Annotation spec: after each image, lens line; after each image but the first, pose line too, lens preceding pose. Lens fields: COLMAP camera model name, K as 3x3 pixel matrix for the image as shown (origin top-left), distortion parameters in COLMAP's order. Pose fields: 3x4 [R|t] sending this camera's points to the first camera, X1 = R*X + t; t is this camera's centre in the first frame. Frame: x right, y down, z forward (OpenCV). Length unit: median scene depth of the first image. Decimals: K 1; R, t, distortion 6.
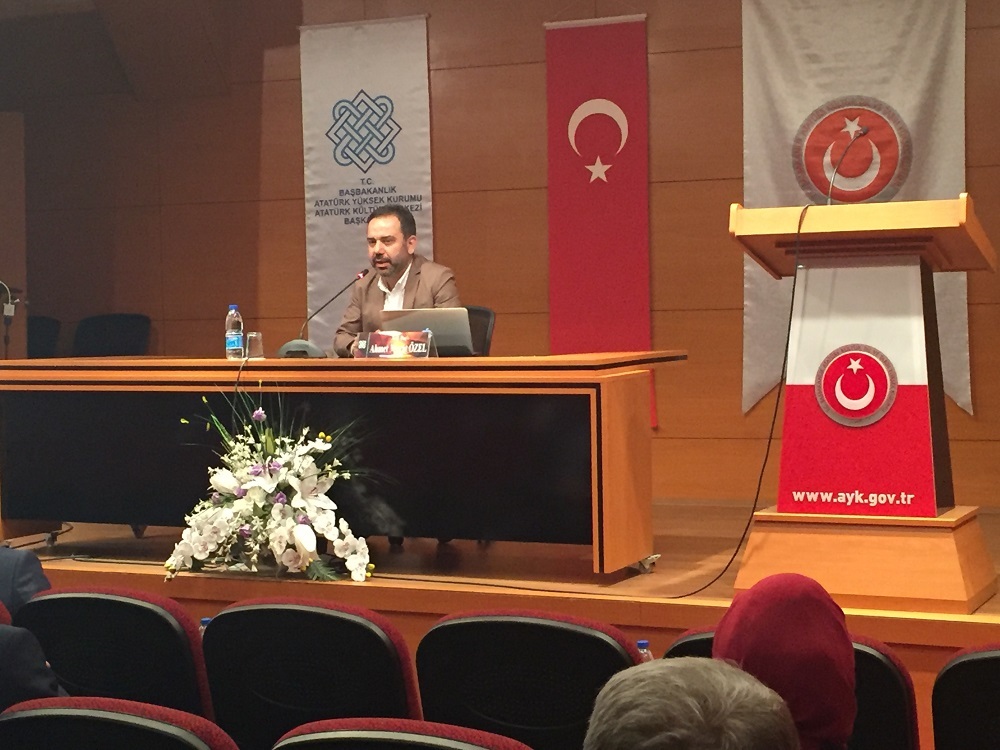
lens RADIAL K [[1766.0, 0, 503.0], [0, 1766.0, 368.3], [0, 0, 1]] dist [0.054623, 0.000000]
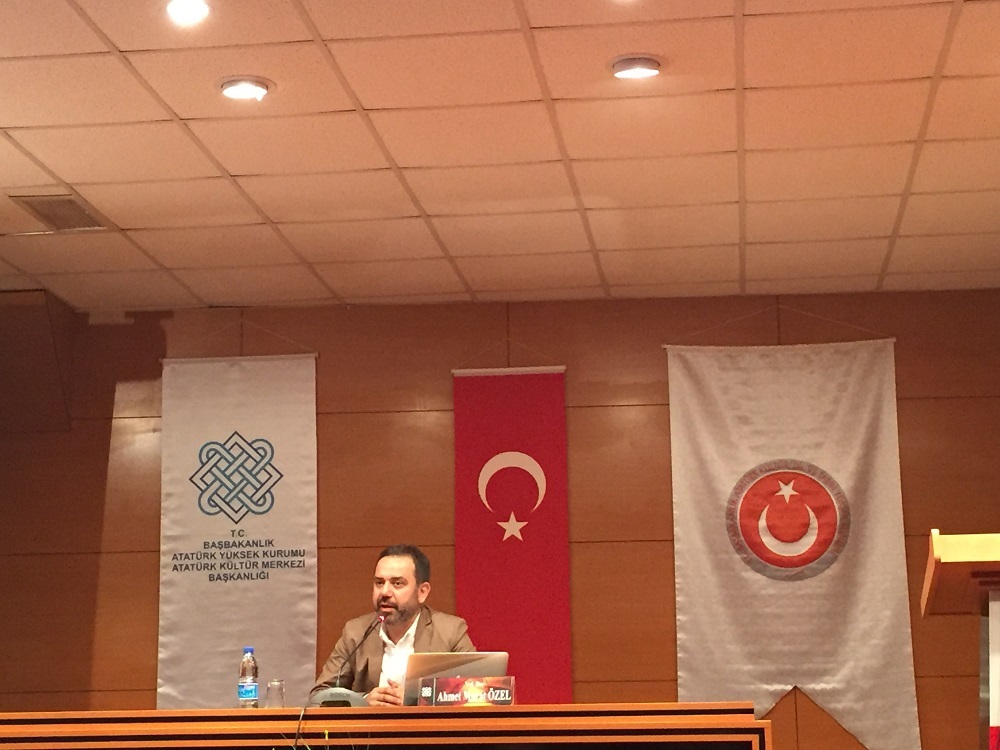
lens RADIAL K [[1866.5, 0, 507.7], [0, 1866.5, 371.1], [0, 0, 1]] dist [0.045573, 0.000000]
pose [[0.952662, 0.065423, 0.296908, -0.260606], [0.005443, 0.972747, -0.231807, 0.037048], [-0.303981, 0.222450, 0.926343, 0.084086]]
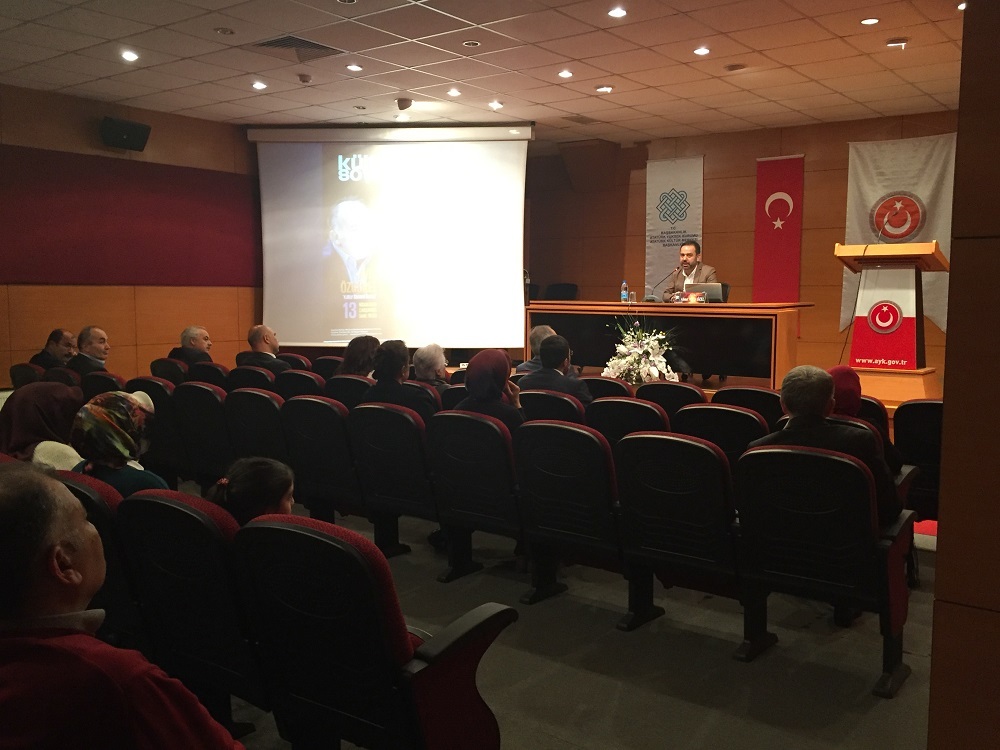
lens RADIAL K [[906.0, 0, 505.5], [0, 906.0, 375.3], [0, 0, 1]] dist [0.050394, -0.031340]
pose [[0.974430, 0.040915, -0.220936, -0.022893], [-0.025760, 0.997140, 0.071049, 0.009317], [0.223211, -0.063541, 0.972697, -0.252336]]
